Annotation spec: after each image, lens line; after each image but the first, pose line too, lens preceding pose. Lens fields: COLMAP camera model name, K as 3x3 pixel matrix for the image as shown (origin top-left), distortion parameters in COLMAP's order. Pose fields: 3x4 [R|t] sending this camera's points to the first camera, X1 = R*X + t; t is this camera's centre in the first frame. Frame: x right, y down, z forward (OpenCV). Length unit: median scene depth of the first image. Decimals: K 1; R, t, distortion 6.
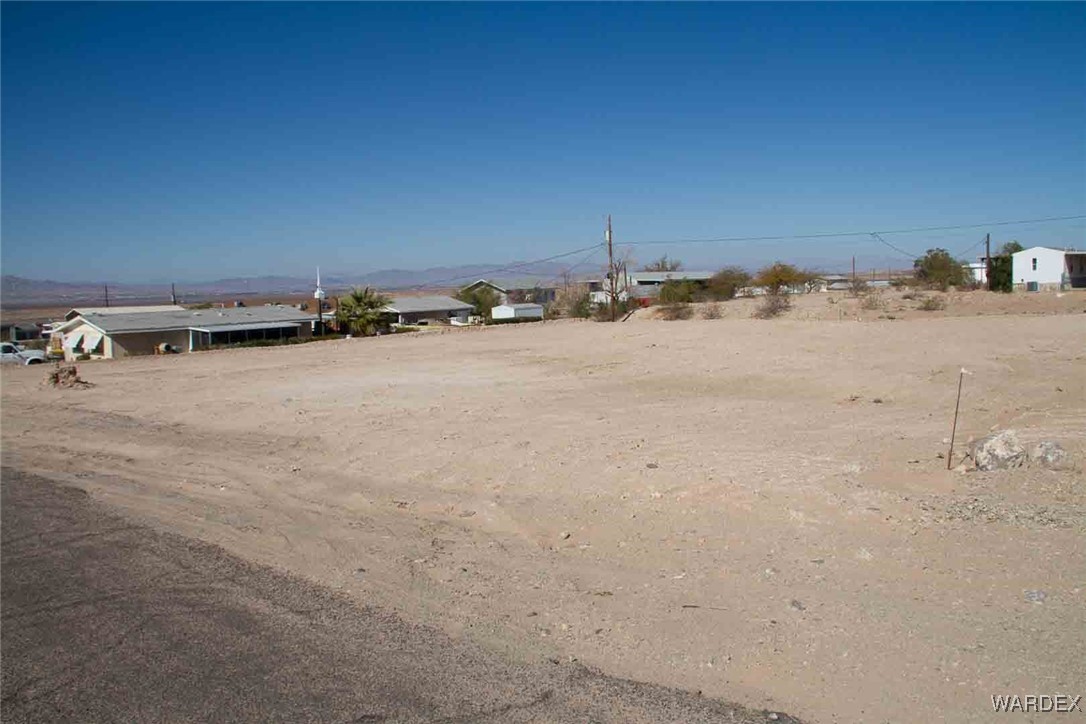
lens RADIAL K [[904.9, 0, 556.1], [0, 904.9, 337.5], [0, 0, 1]] dist [-0.186098, 0.121334]
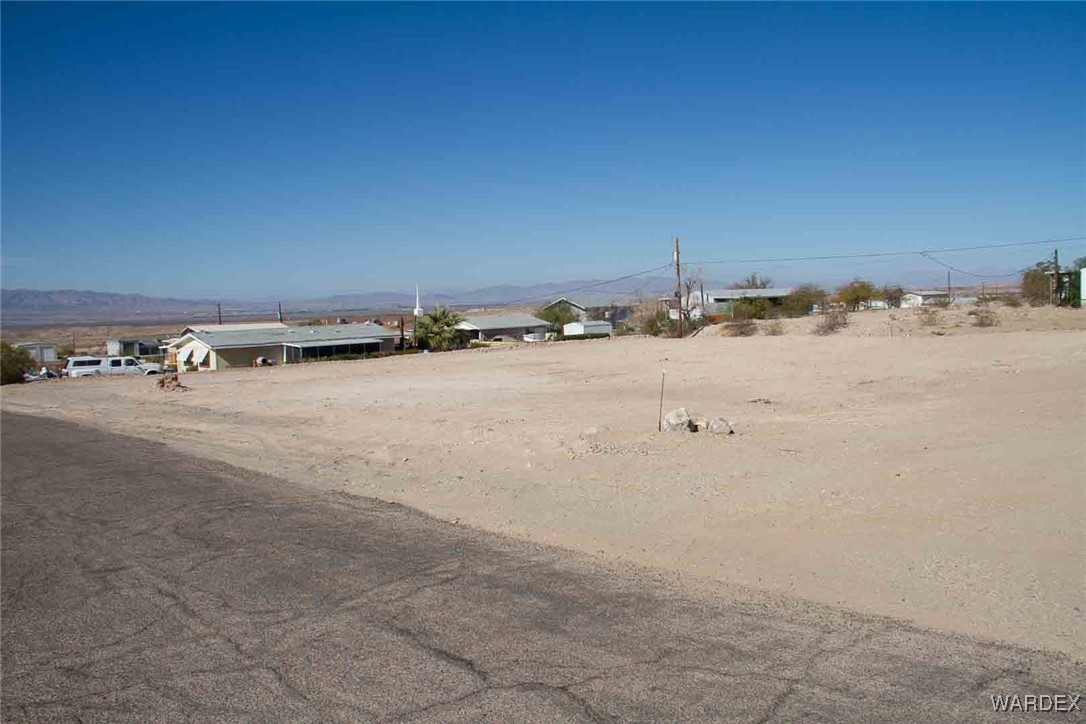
lens RADIAL K [[904.9, 0, 540.7], [0, 904.9, 354.2], [0, 0, 1]] dist [-0.186098, 0.121334]
pose [[0.991190, 0.001927, -0.132437, 0.042971], [-0.001769, 0.999998, 0.001310, 0.000431], [0.132439, -0.001064, 0.991191, -0.062834]]
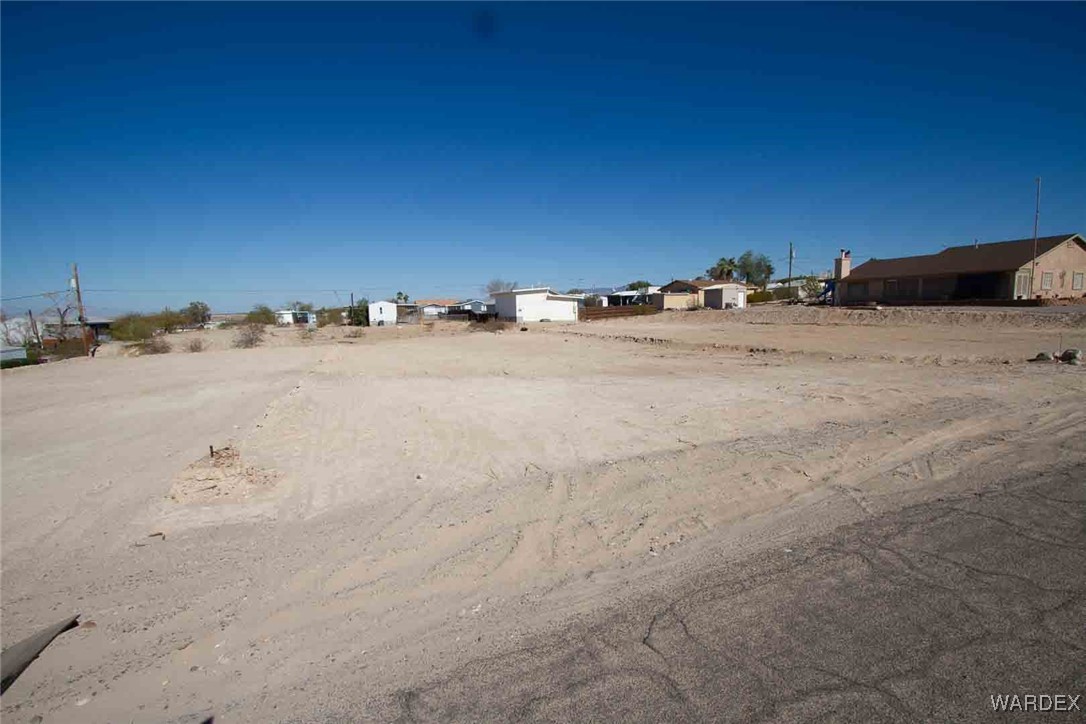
lens RADIAL K [[505.7, 0, 548.0], [0, 505.7, 366.6], [0, 0, 1]] dist [-0.017027, 0.003179]
pose [[0.448750, -0.083041, 0.889791, -0.250891], [0.064624, 0.996082, 0.060369, -0.008976], [-0.891318, 0.030412, 0.452358, 0.212150]]
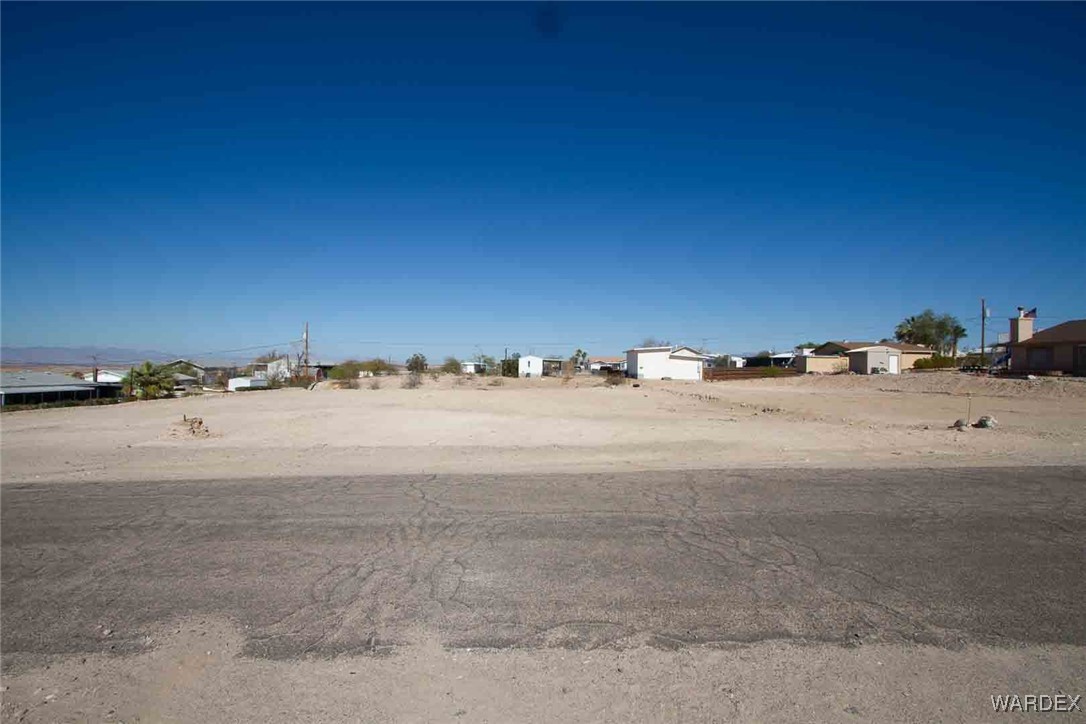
lens RADIAL K [[505.7, 0, 546.0], [0, 505.7, 370.9], [0, 0, 1]] dist [-0.017027, 0.003179]
pose [[0.752180, 0.036255, 0.657959, -0.213291], [0.005148, 0.998132, -0.060884, 0.004710], [-0.658937, 0.049183, 0.750588, 0.070487]]
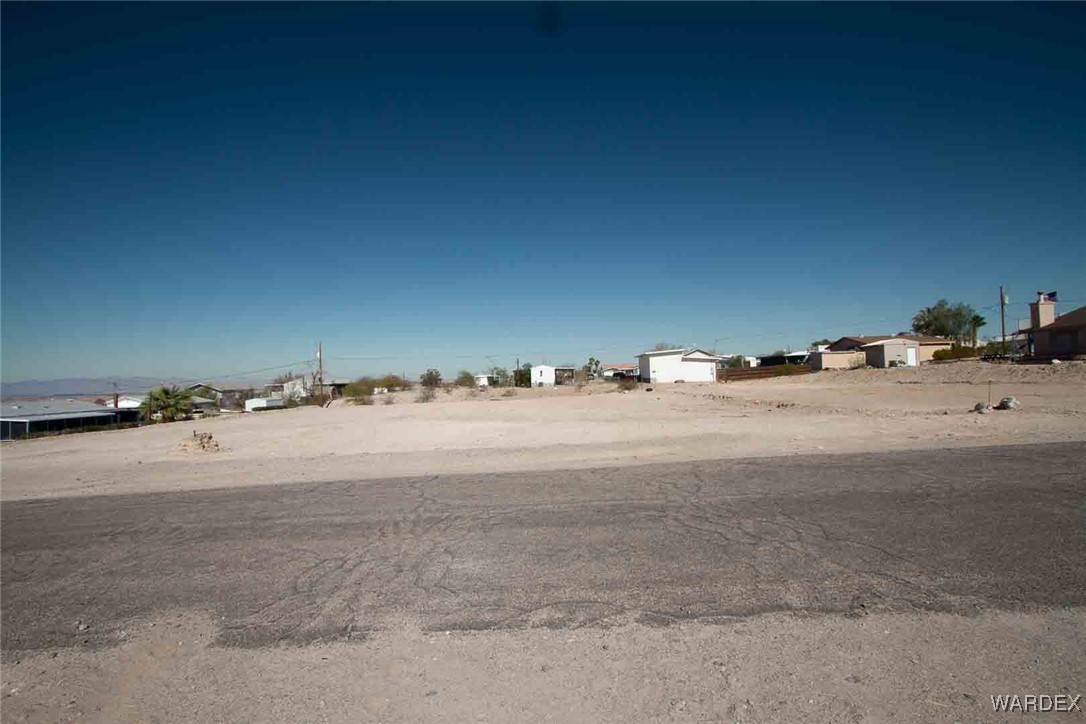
lens RADIAL K [[505.7, 0, 545.4], [0, 505.7, 365.0], [0, 0, 1]] dist [-0.017027, 0.003179]
pose [[0.771748, 0.024136, 0.635470, -0.209026], [0.046351, 0.994487, -0.094063, 0.008891], [-0.634237, 0.102048, 0.766374, 0.069620]]
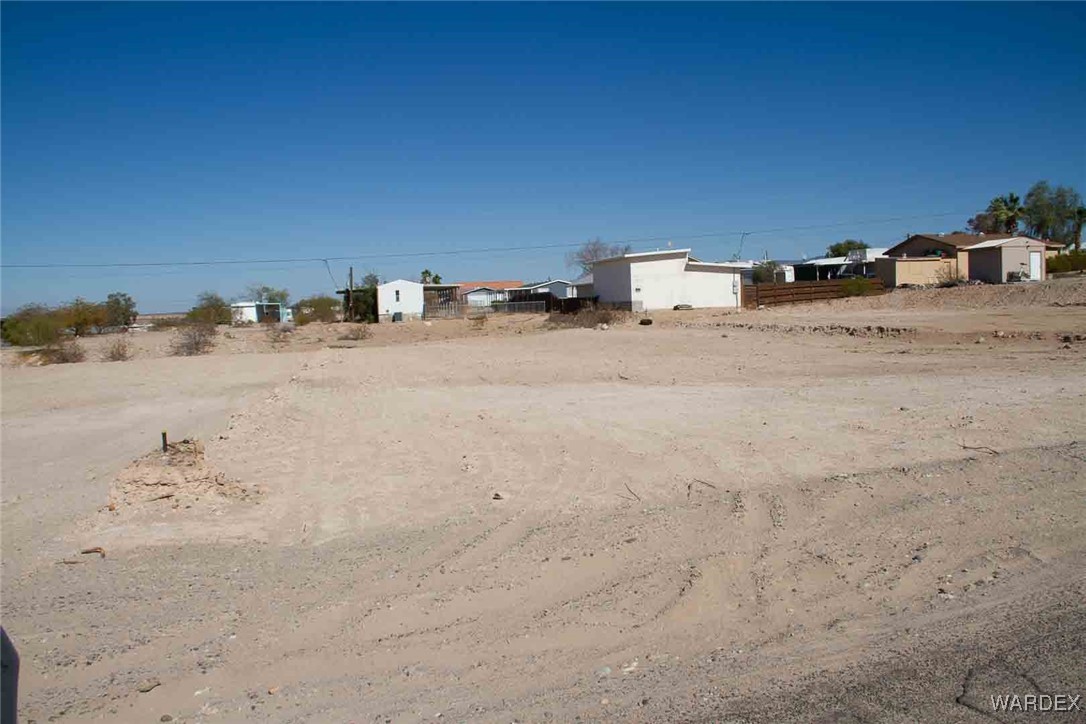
lens RADIAL K [[904.9, 0, 558.6], [0, 904.9, 332.4], [0, 0, 1]] dist [-0.186098, 0.121334]
pose [[0.566218, -0.018544, 0.824047, -0.253544], [0.071047, 0.997124, -0.026378, 0.003272], [-0.821188, 0.073482, 0.565908, 0.217947]]
